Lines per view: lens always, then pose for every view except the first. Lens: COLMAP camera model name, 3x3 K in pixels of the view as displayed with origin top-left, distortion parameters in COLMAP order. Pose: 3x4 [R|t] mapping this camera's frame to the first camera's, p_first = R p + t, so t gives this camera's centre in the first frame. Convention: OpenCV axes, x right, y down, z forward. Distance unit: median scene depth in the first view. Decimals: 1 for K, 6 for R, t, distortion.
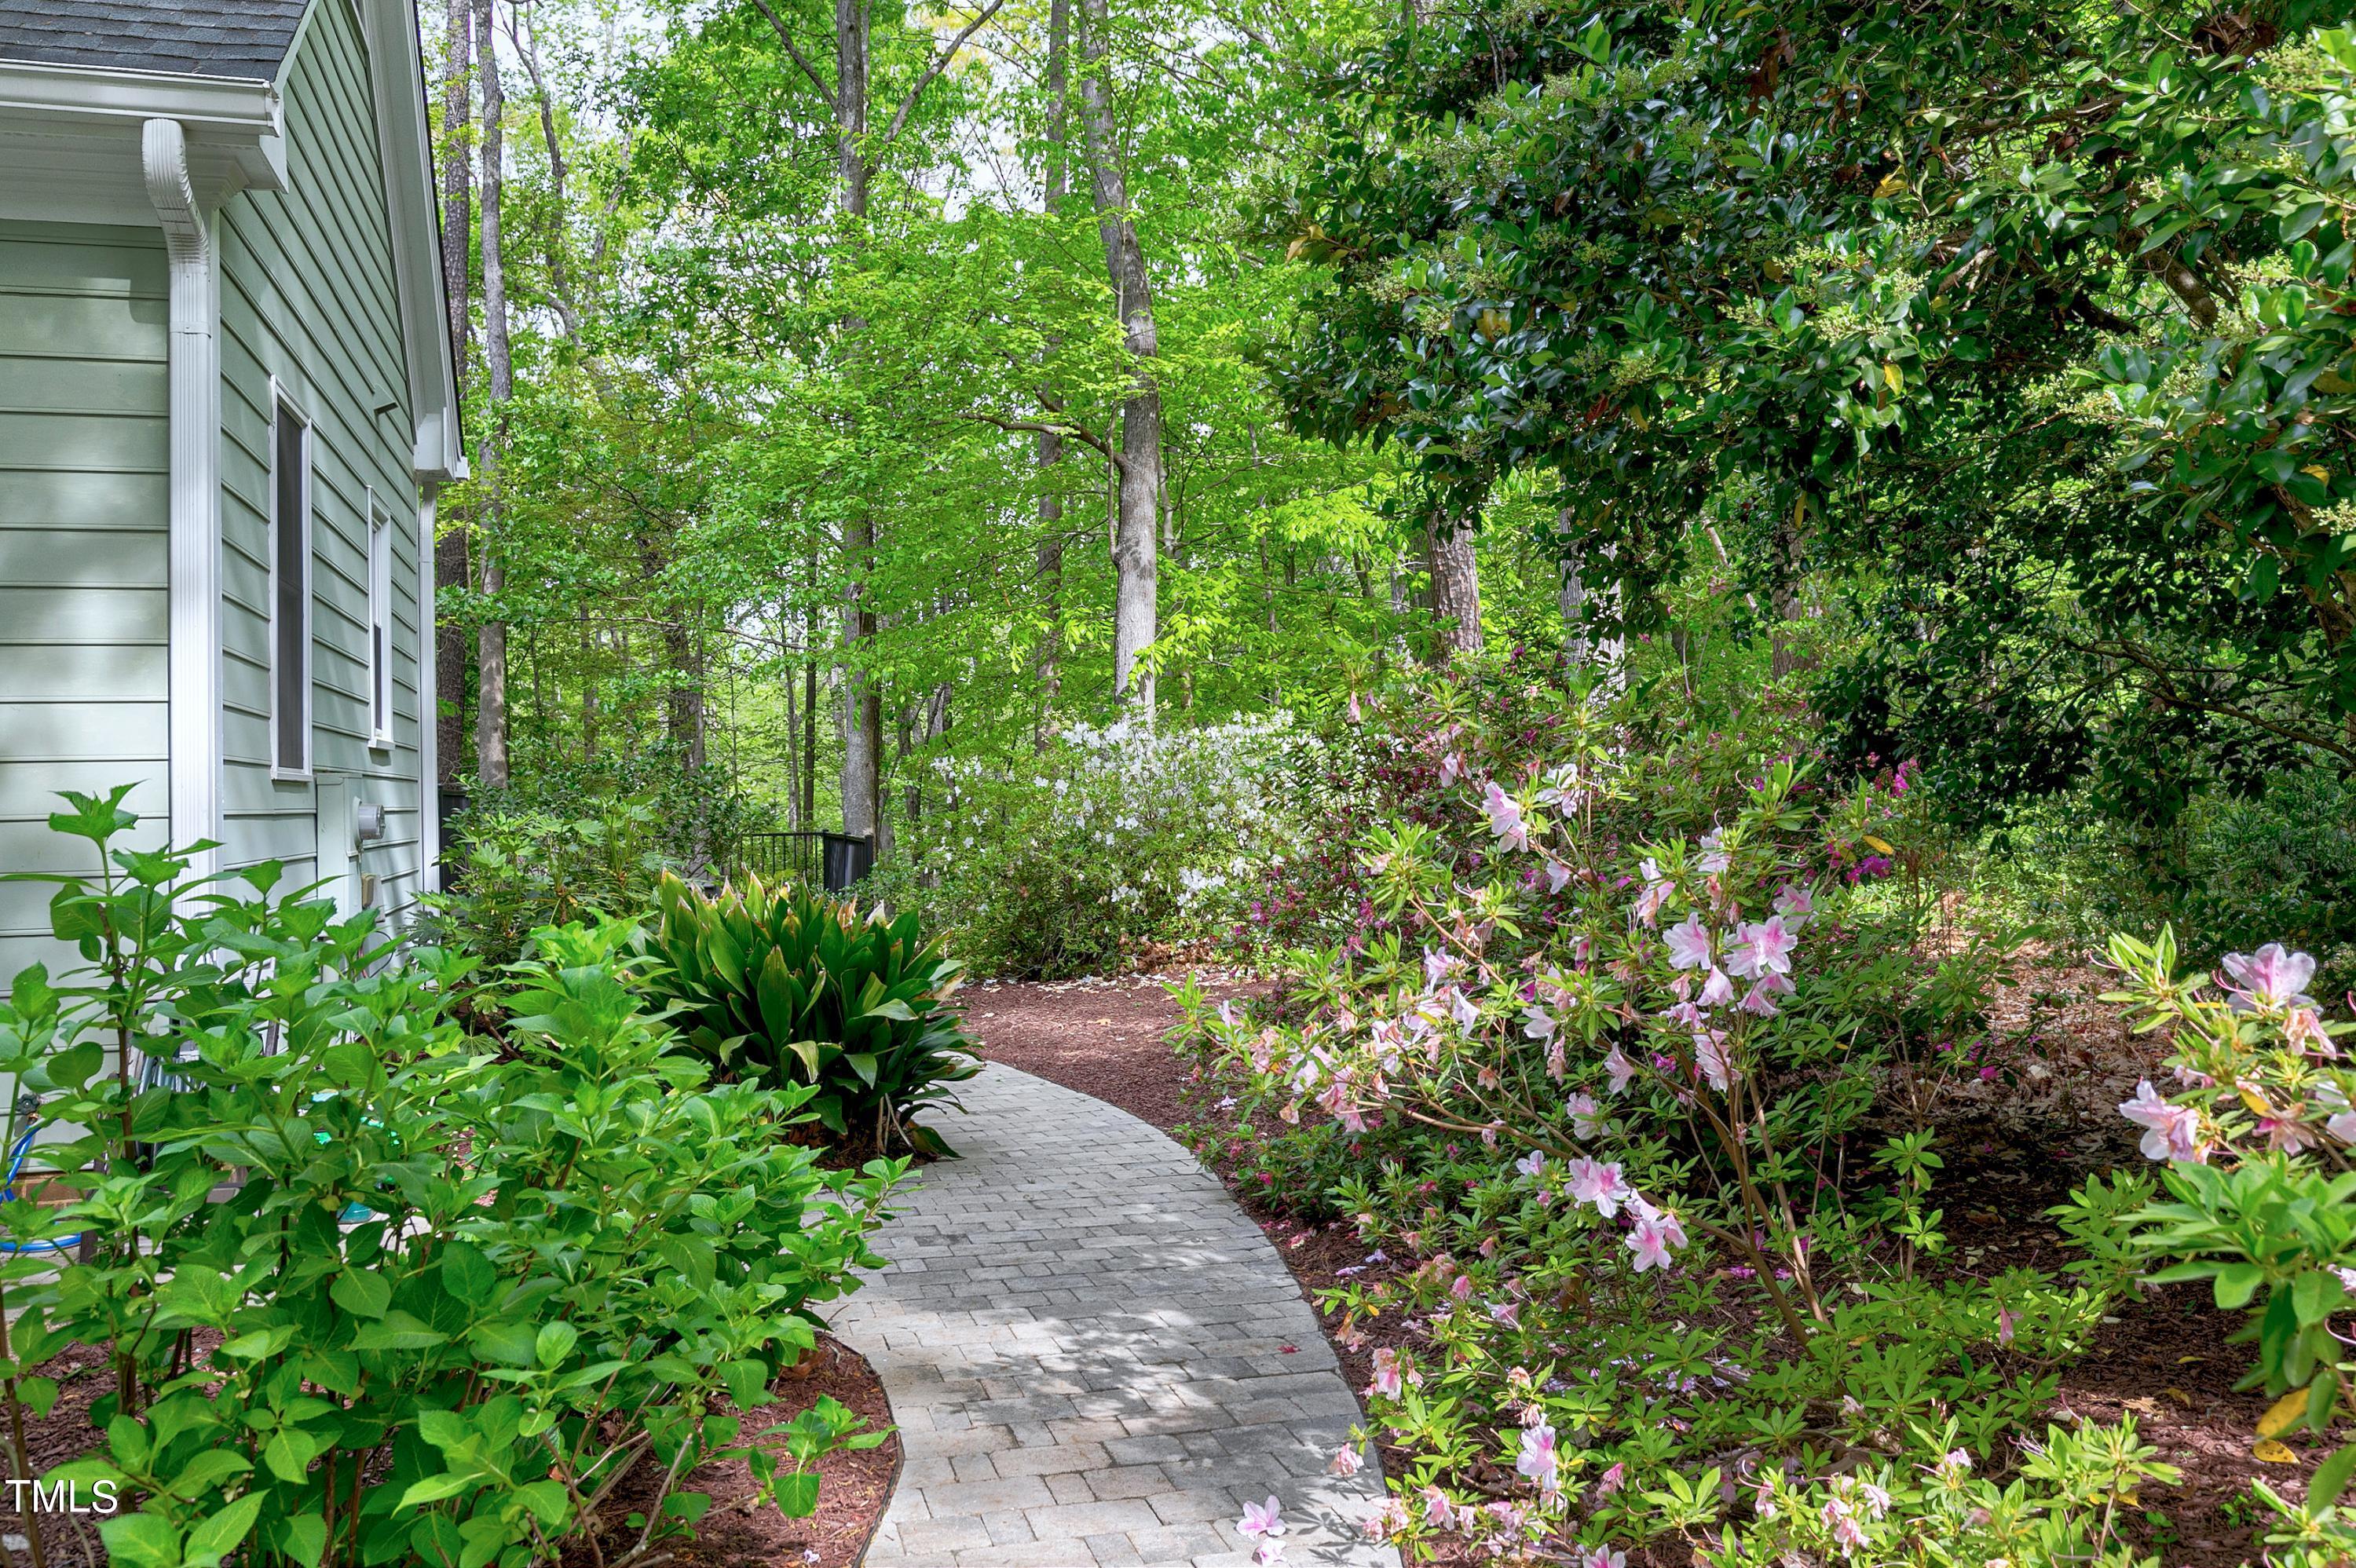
lens RADIAL K [[1803.3, 0, 1116.7], [0, 1803.3, 779.4], [0, 0, 1]] dist [0.002114, 0.000568]
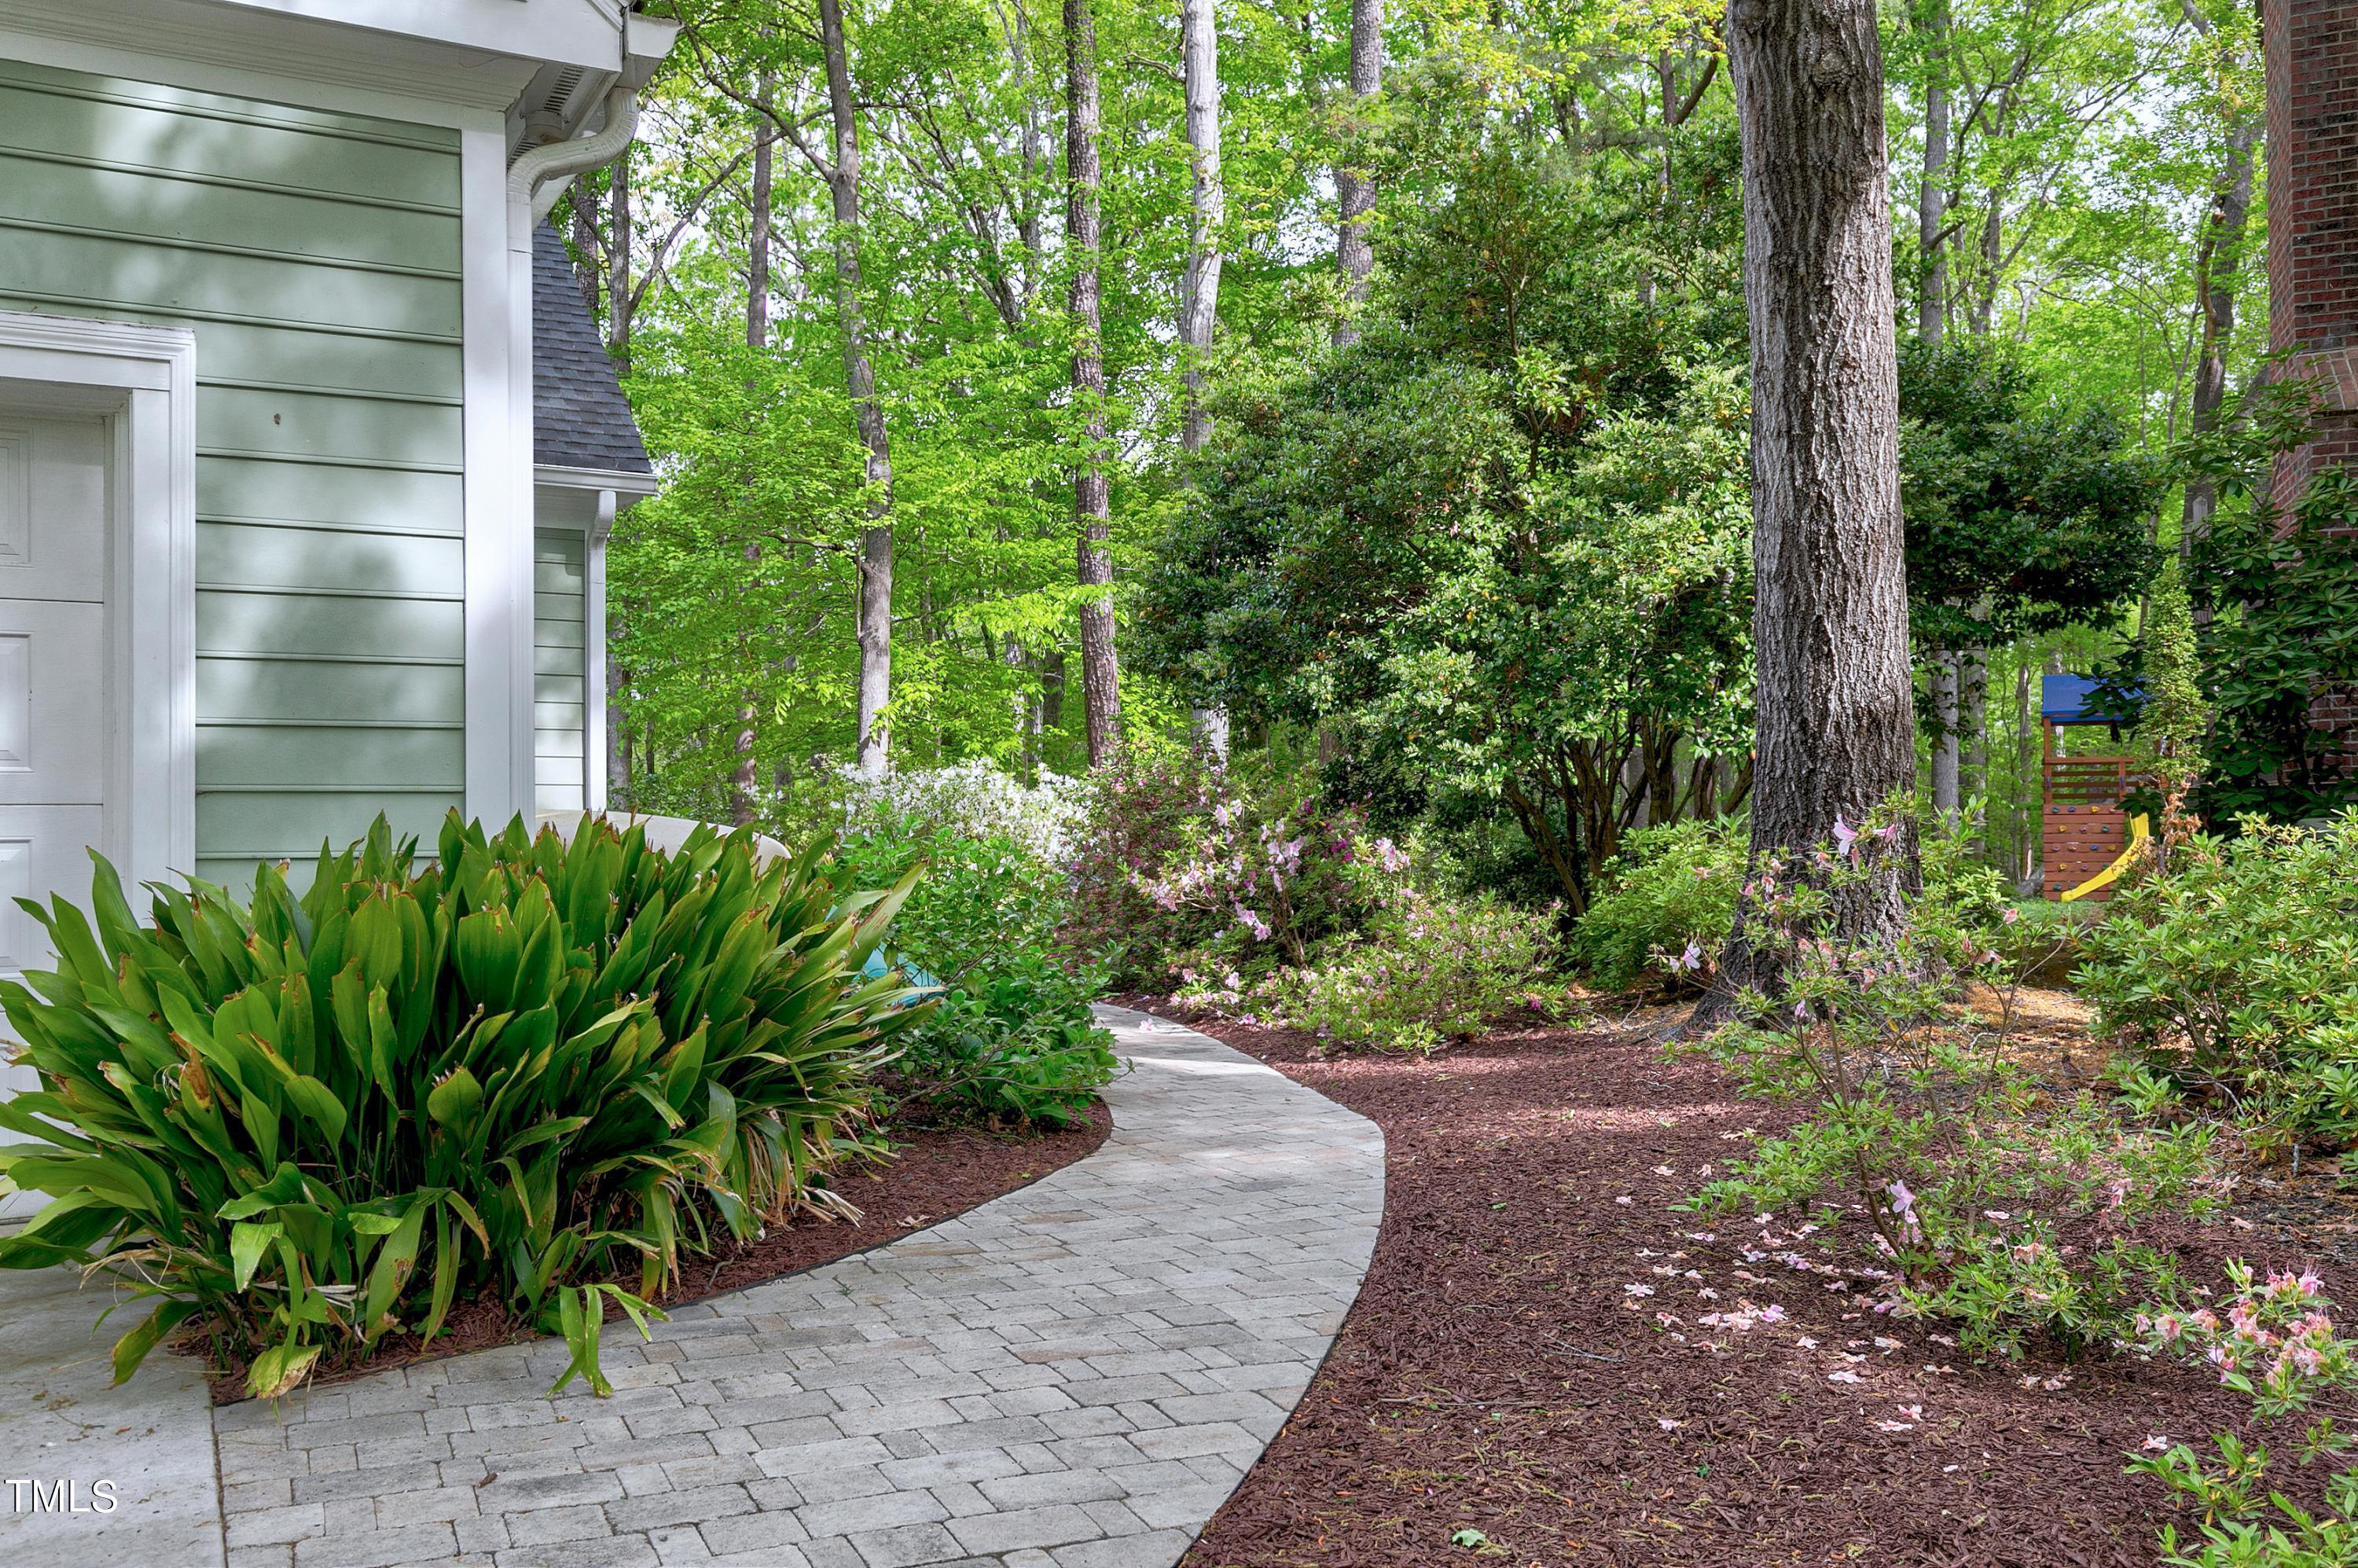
lens RADIAL K [[2071.3, 0, 1179.0], [0, 2071.3, 784.0], [0, 0, 1]] dist [0.001998, 0.001181]
pose [[0.964041, 0.020929, 0.264930, -0.512253], [-0.017360, 0.999724, -0.015803, 0.014589], [-0.265187, 0.010635, 0.964138, -1.564593]]
